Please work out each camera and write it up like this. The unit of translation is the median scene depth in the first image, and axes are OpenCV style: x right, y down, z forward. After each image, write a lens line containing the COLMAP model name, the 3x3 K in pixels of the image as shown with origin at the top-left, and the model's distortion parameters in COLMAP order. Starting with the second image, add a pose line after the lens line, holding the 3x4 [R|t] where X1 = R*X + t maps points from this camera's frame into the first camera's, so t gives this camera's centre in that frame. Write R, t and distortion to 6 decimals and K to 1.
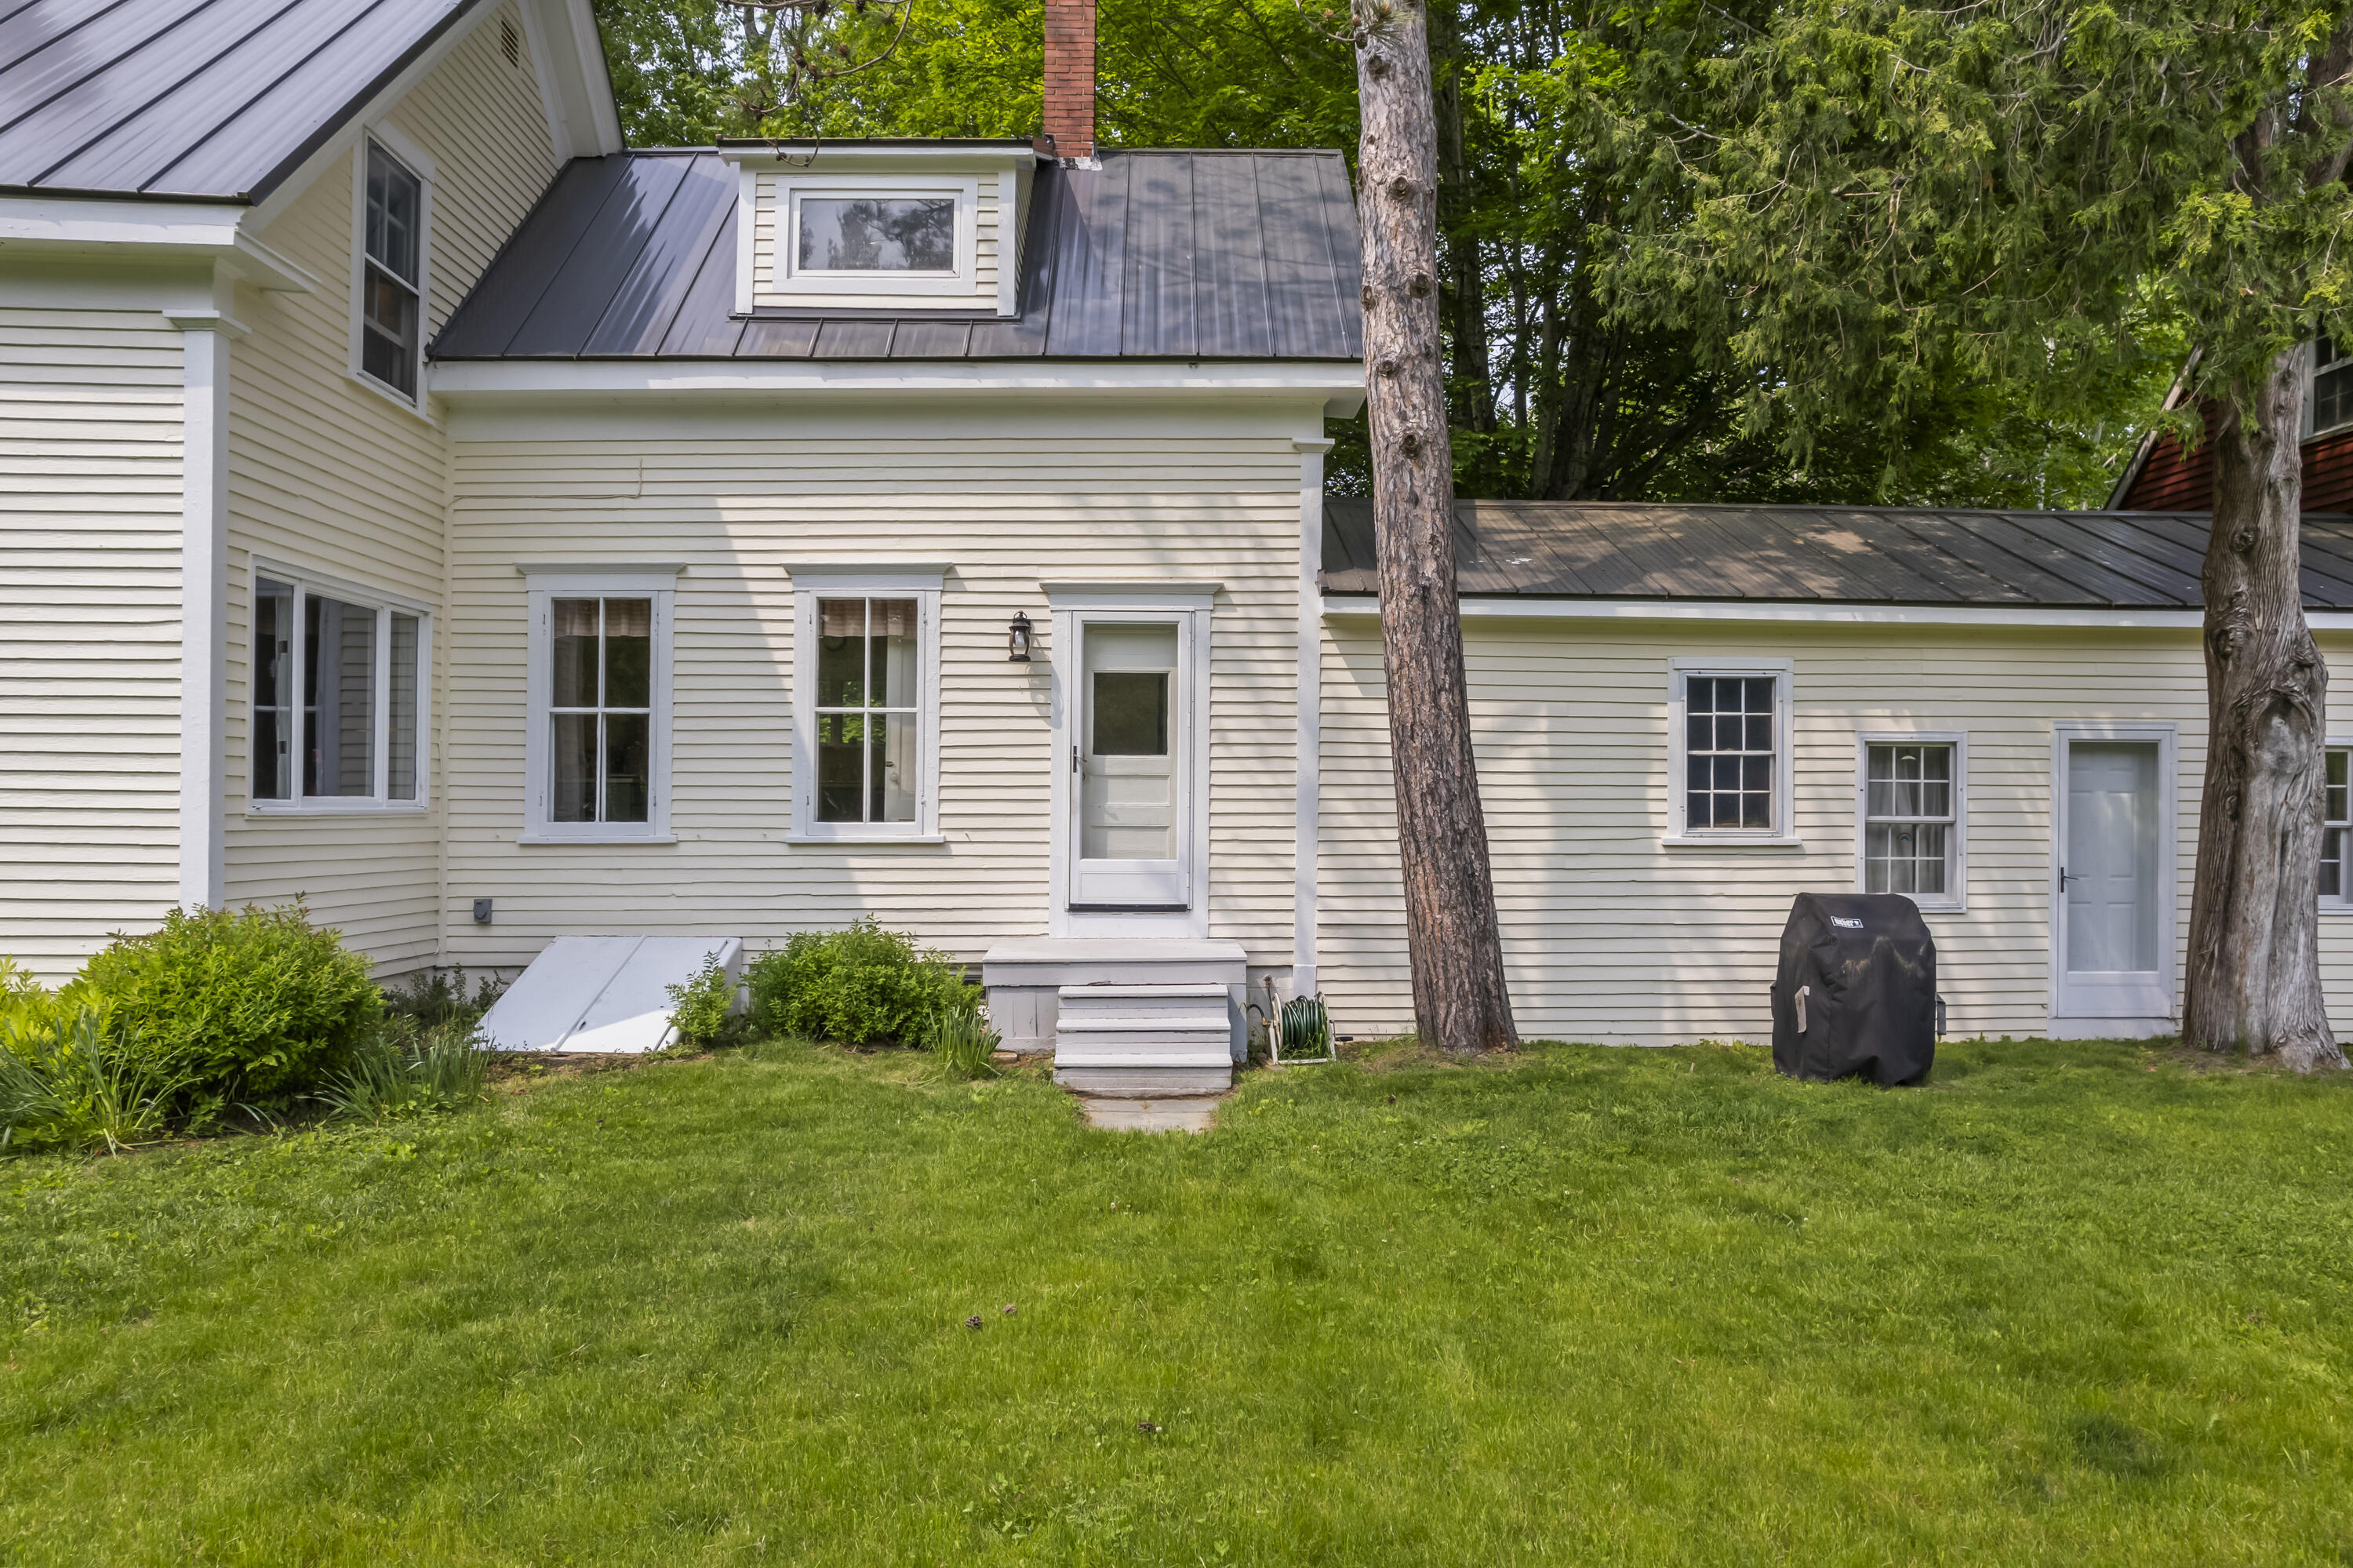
lens RADIAL K [[1508.6, 0, 1196.7], [0, 1508.6, 792.7], [0, 0, 1]] dist [-0.050637, 0.041329]
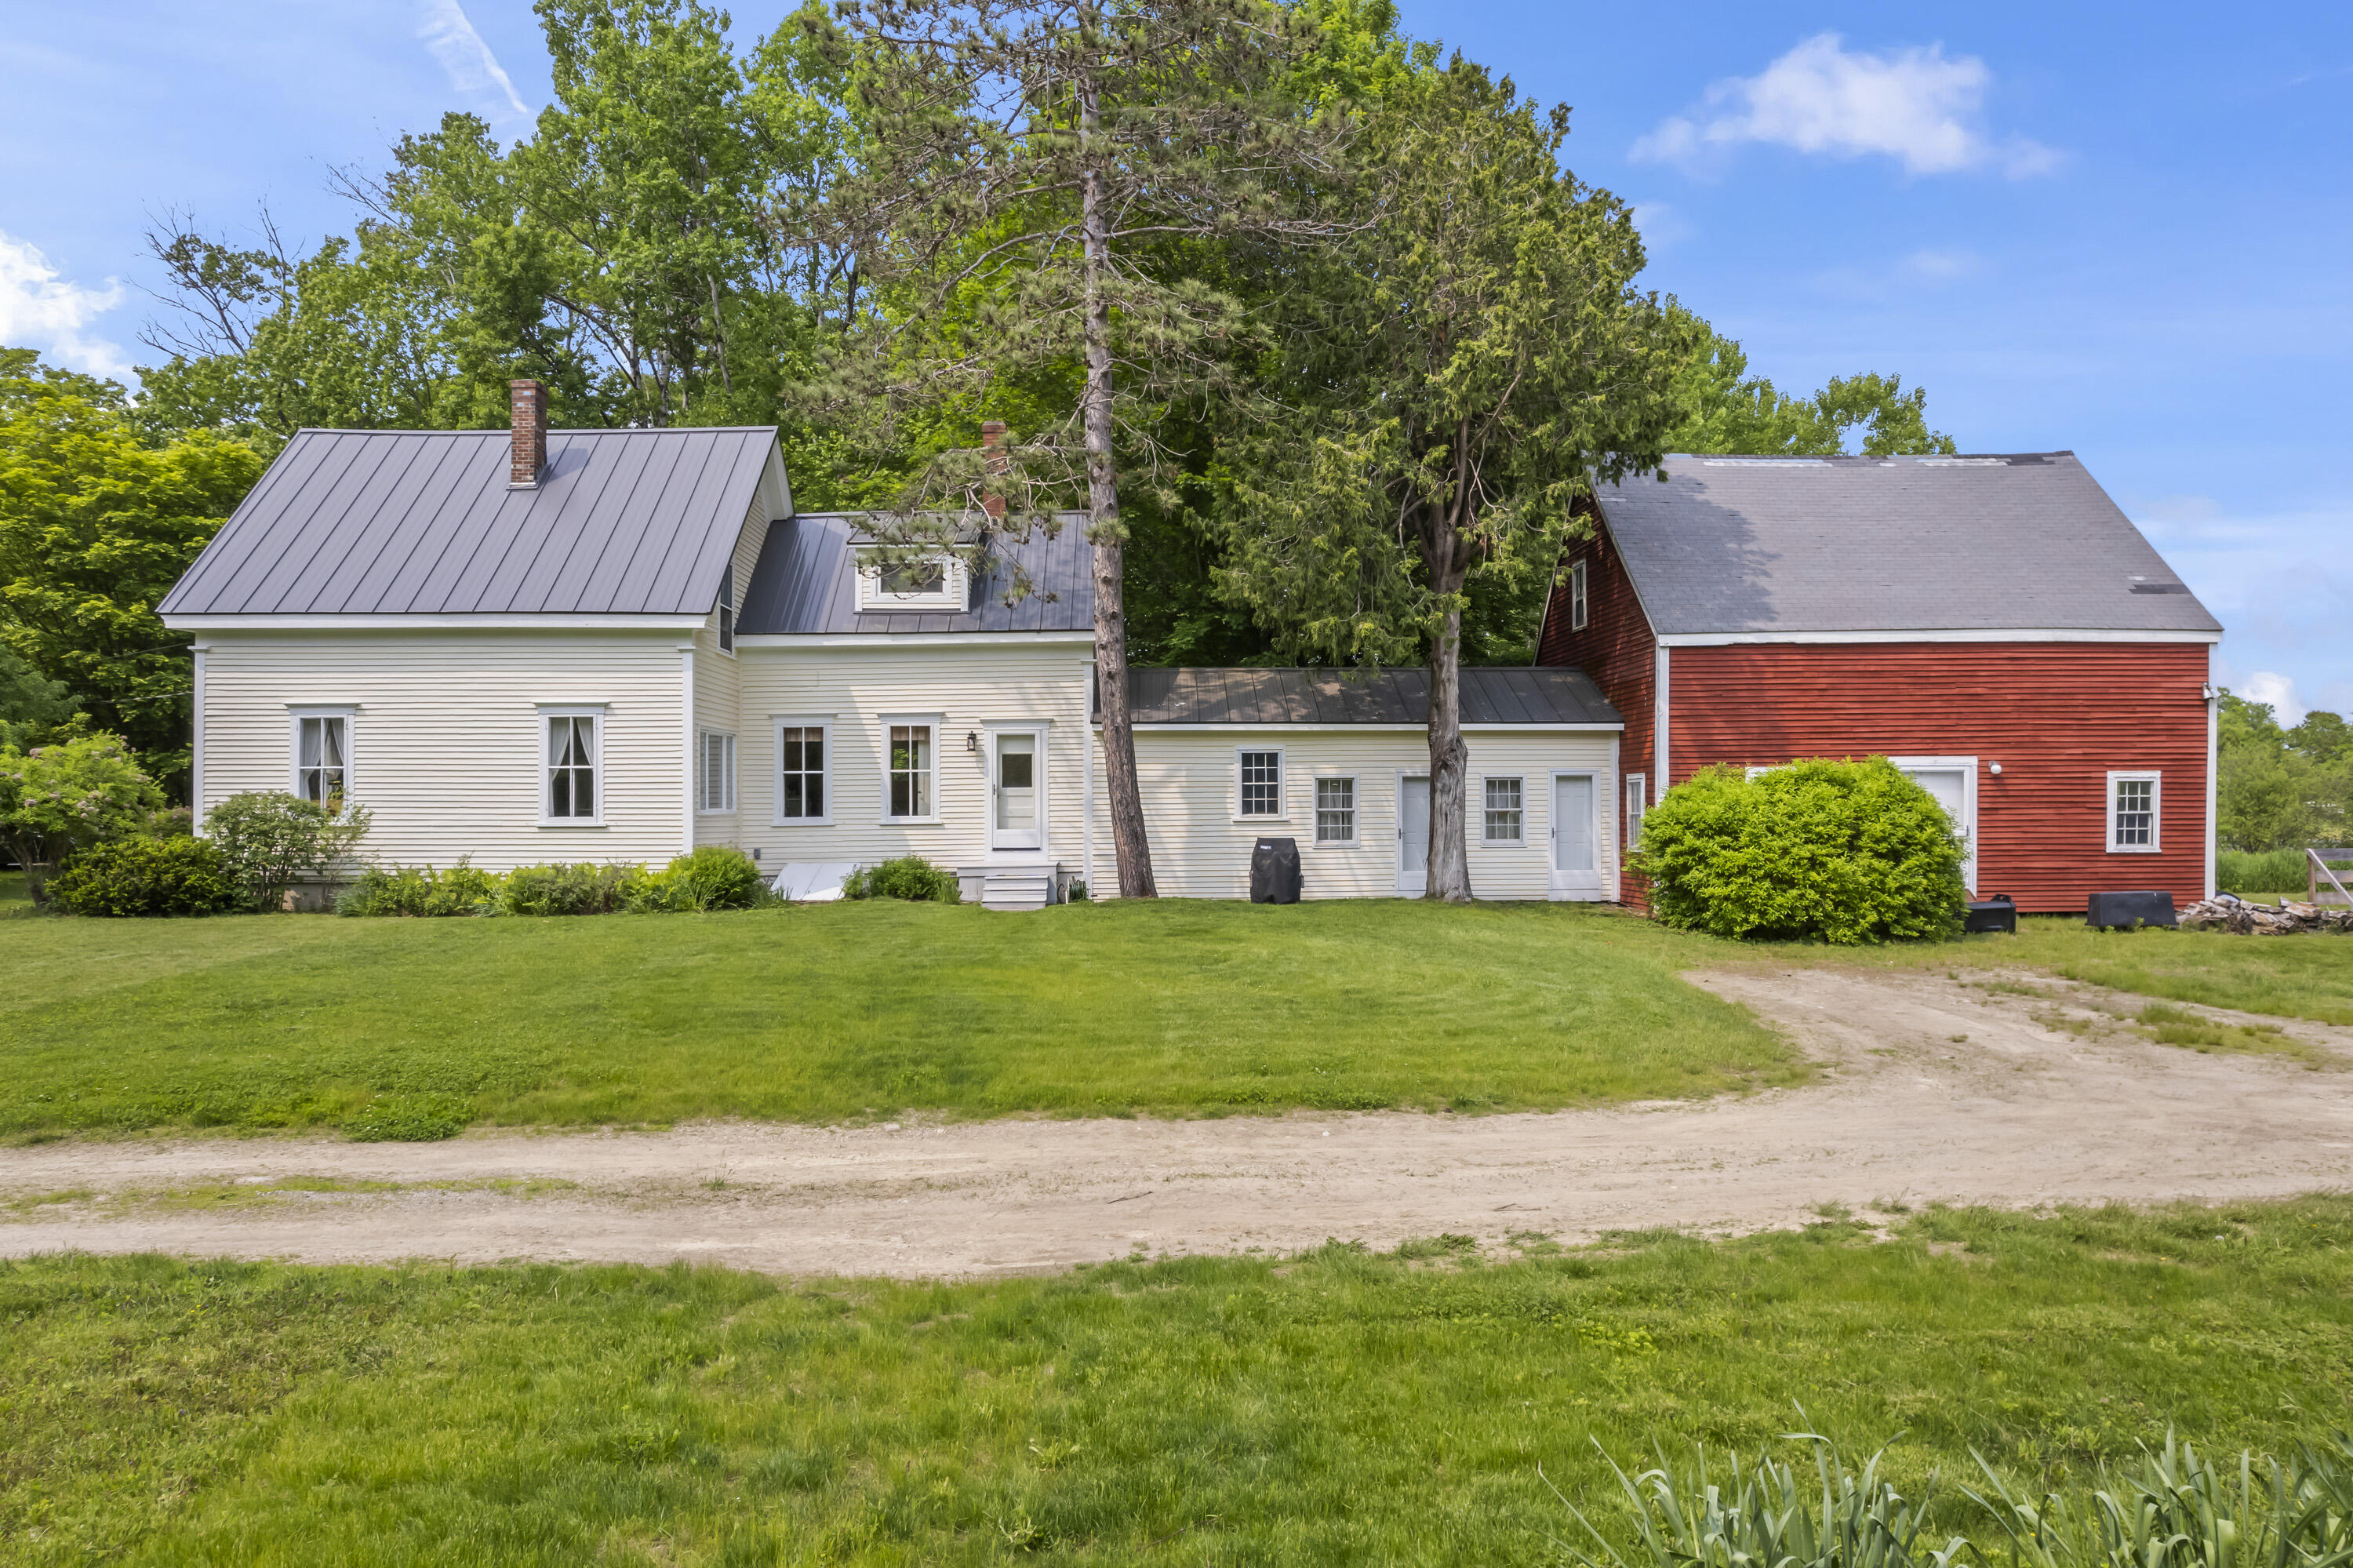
lens RADIAL K [[1465.2, 0, 1176.5], [0, 1465.2, 784.0], [0, 0, 1]] dist [0.000371, 0.000058]
pose [[0.999855, -0.012041, -0.012048, 0.251285], [0.011991, 0.999919, -0.004191, -0.017517], [0.012097, 0.004046, 0.999919, -1.428622]]
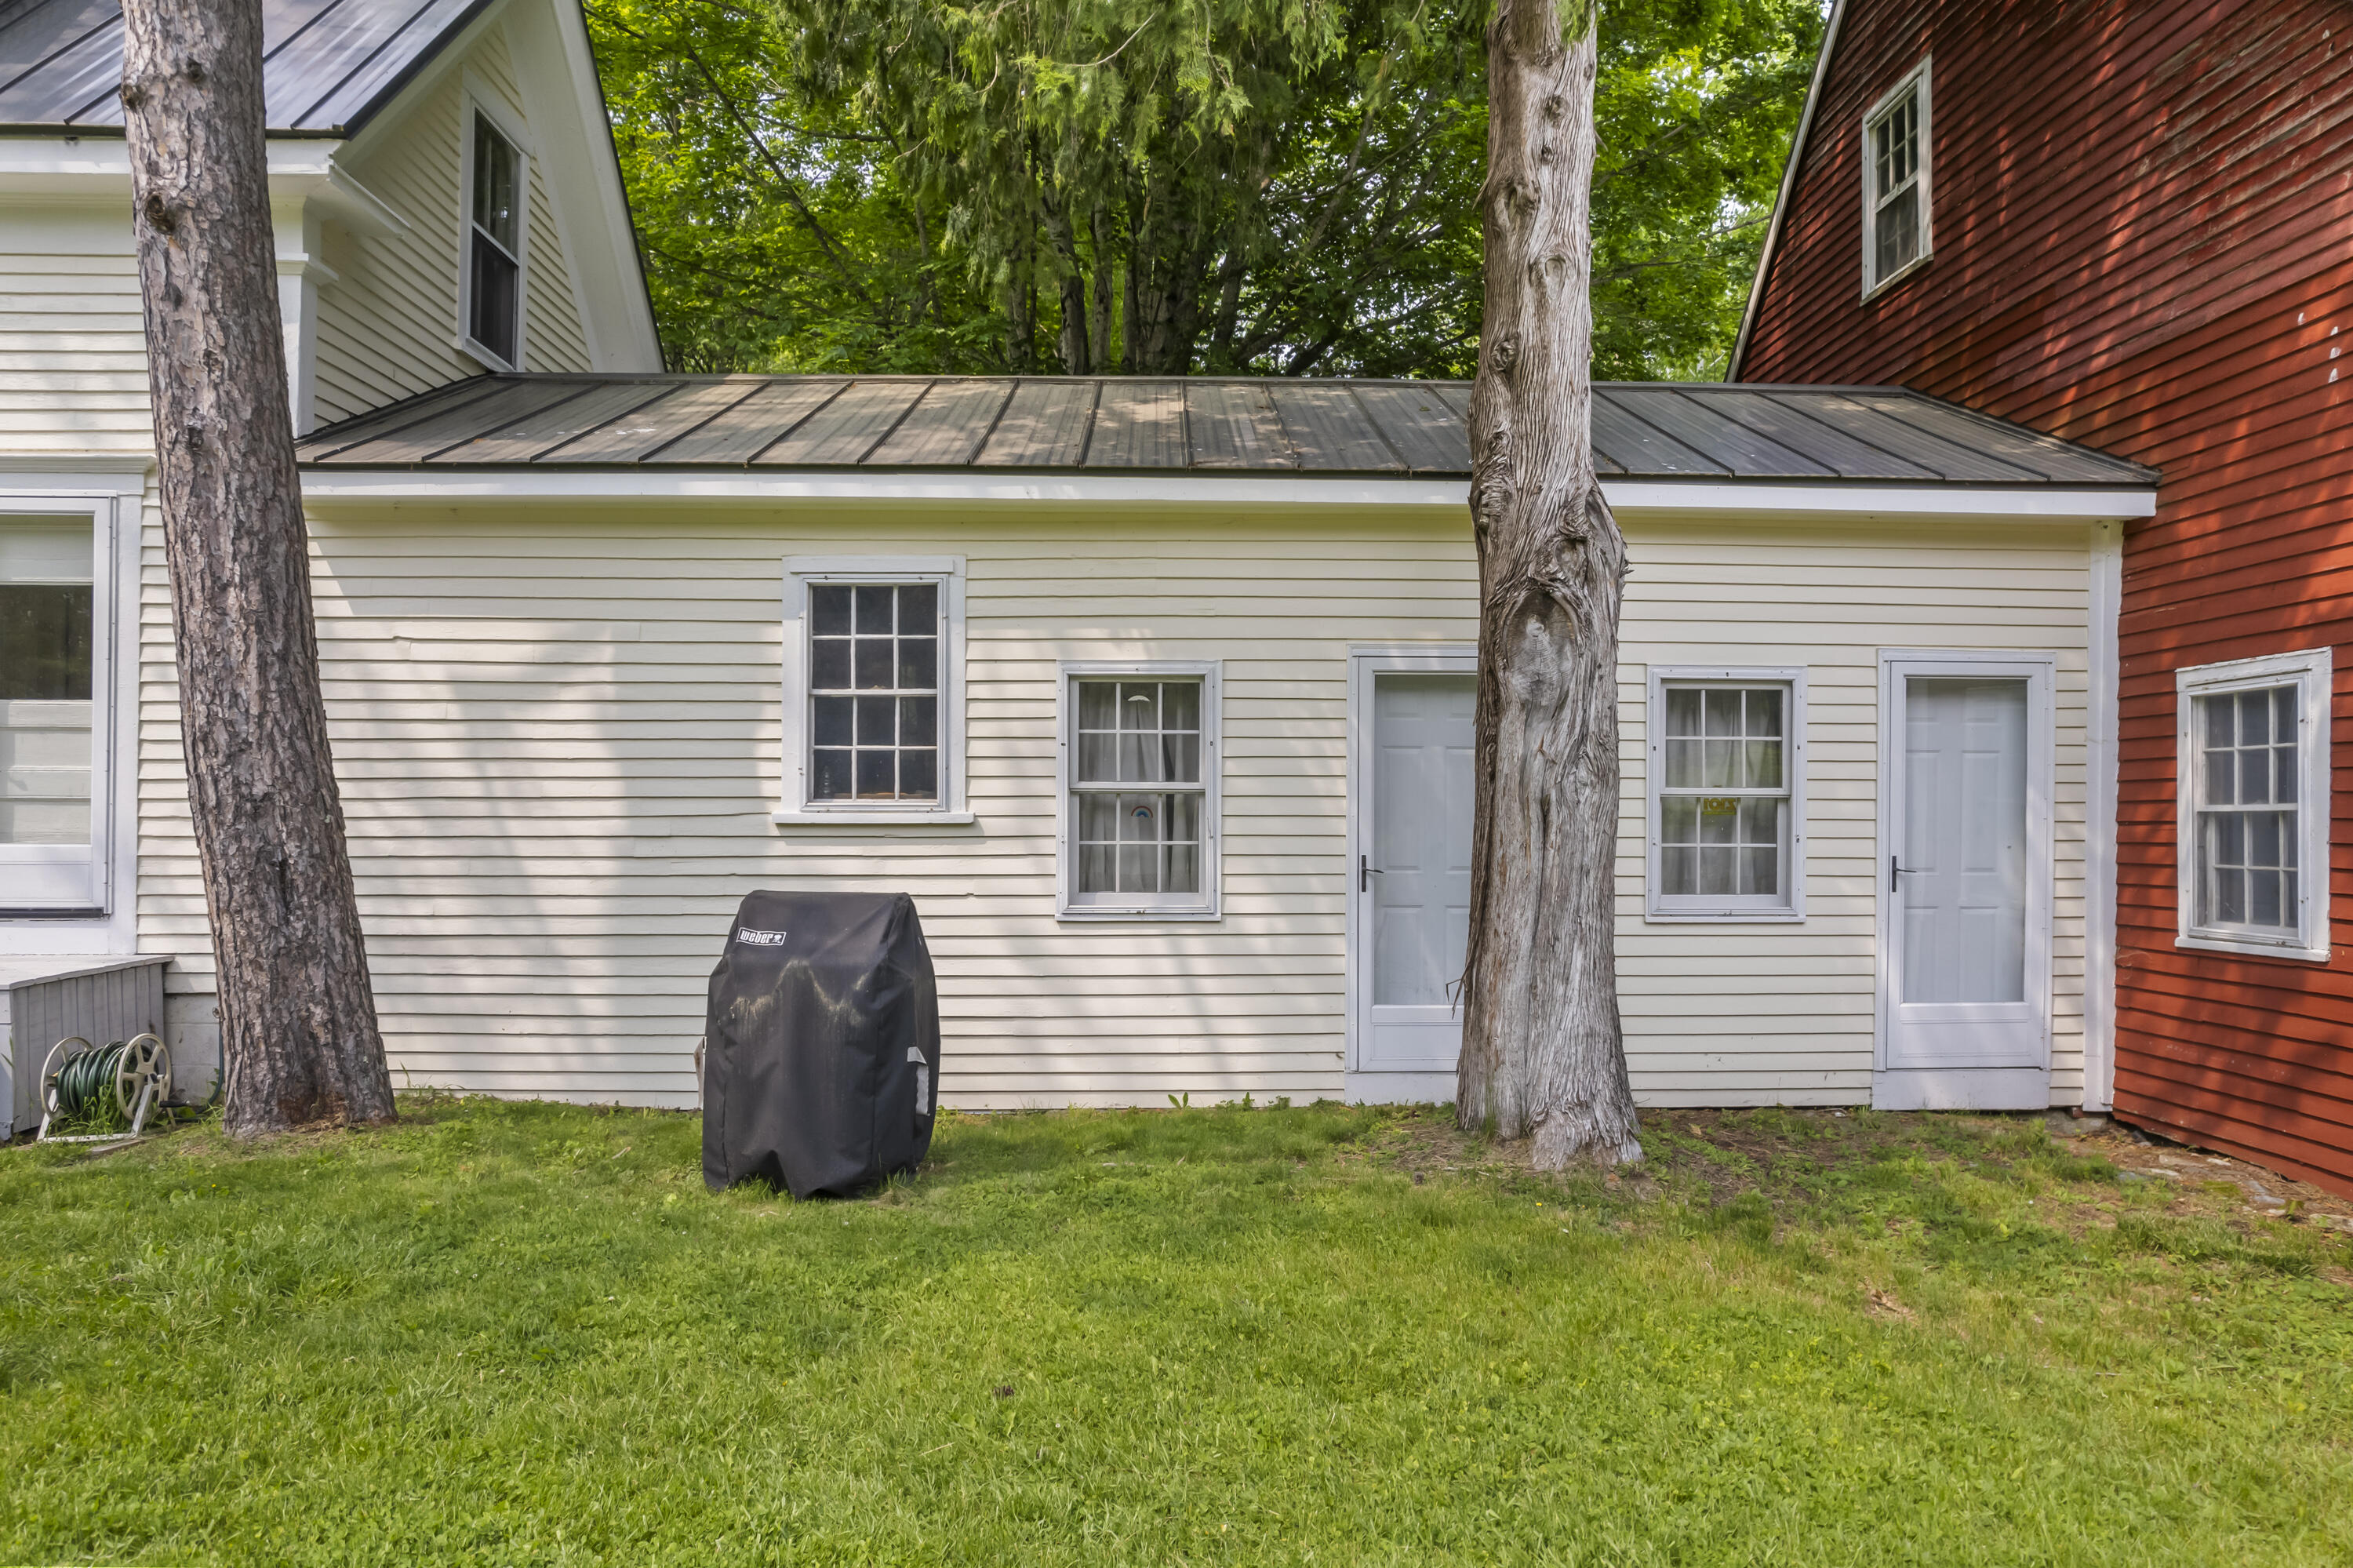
lens RADIAL K [[1510.6, 0, 1179.0], [0, 1510.6, 801.7], [0, 0, 1]] dist [-0.073568, 0.066233]
pose [[0.999959, -0.002315, -0.008811, 0.511774], [0.002348, 0.999990, 0.003773, 0.022708], [0.008802, -0.003793, 0.999954, 0.303402]]
